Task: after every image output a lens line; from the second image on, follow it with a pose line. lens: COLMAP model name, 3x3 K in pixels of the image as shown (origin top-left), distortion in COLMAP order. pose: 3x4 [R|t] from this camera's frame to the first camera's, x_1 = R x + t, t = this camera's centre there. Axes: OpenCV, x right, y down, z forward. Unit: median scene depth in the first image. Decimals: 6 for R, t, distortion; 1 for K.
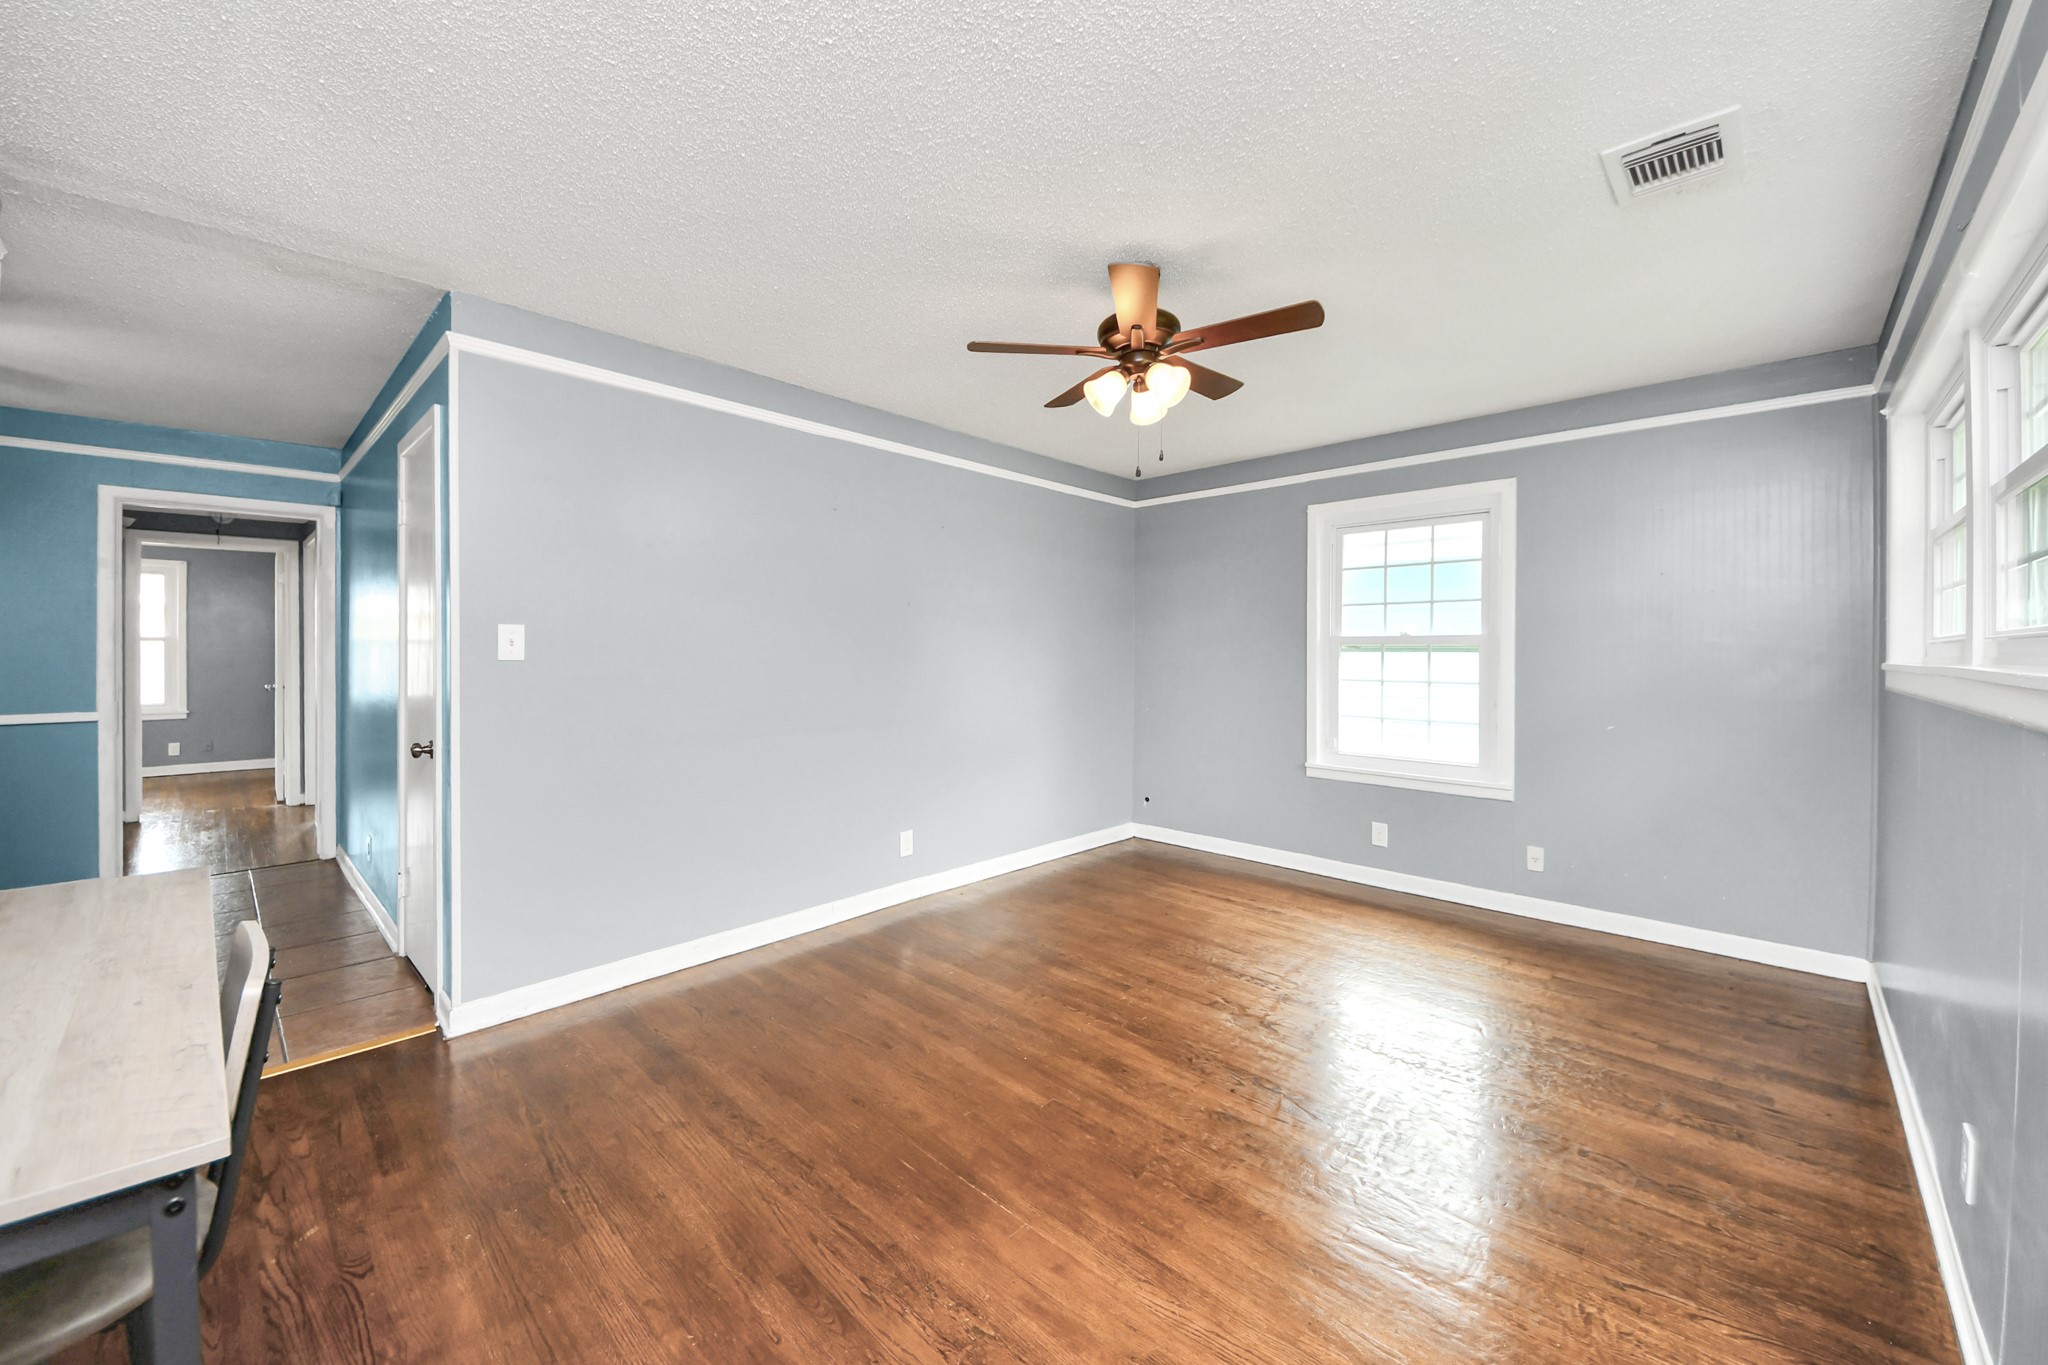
lens RADIAL K [[776.2, 0, 1014.2], [0, 776.2, 647.9], [0, 0, 1]] dist [0.009380, -0.011145]
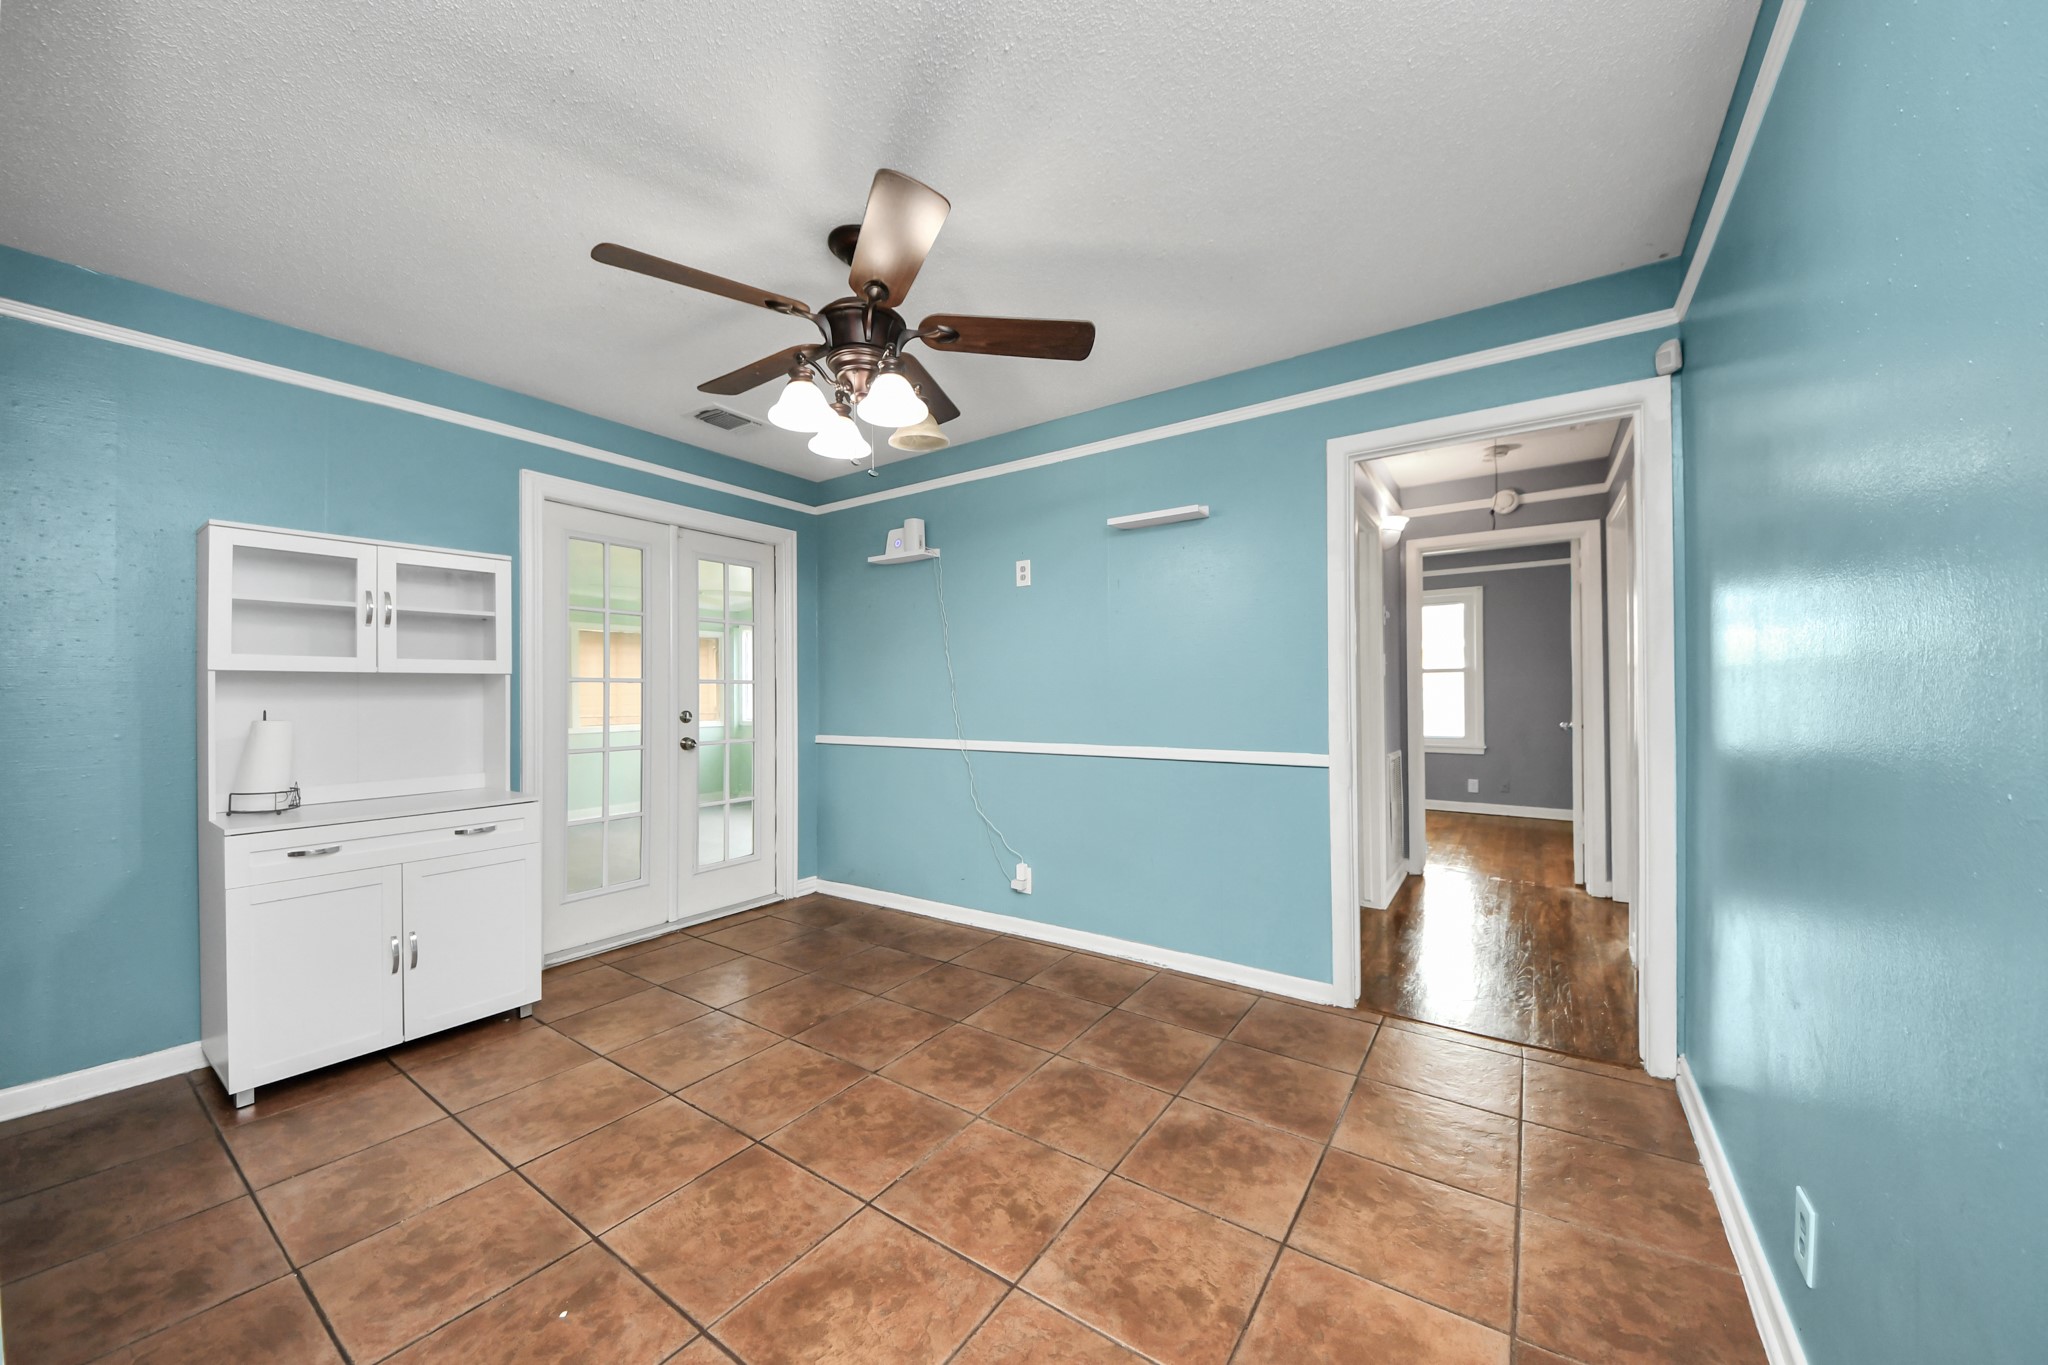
lens RADIAL K [[748.5, 0, 995.0], [0, 748.5, 684.1], [0, 0, 1]] dist [0.040263, -0.031219]
pose [[0.154156, -0.010108, -0.987995, -0.334382], [0.007209, 0.999933, -0.009105, 0.013561], [0.988020, -0.005719, 0.154218, 0.358973]]
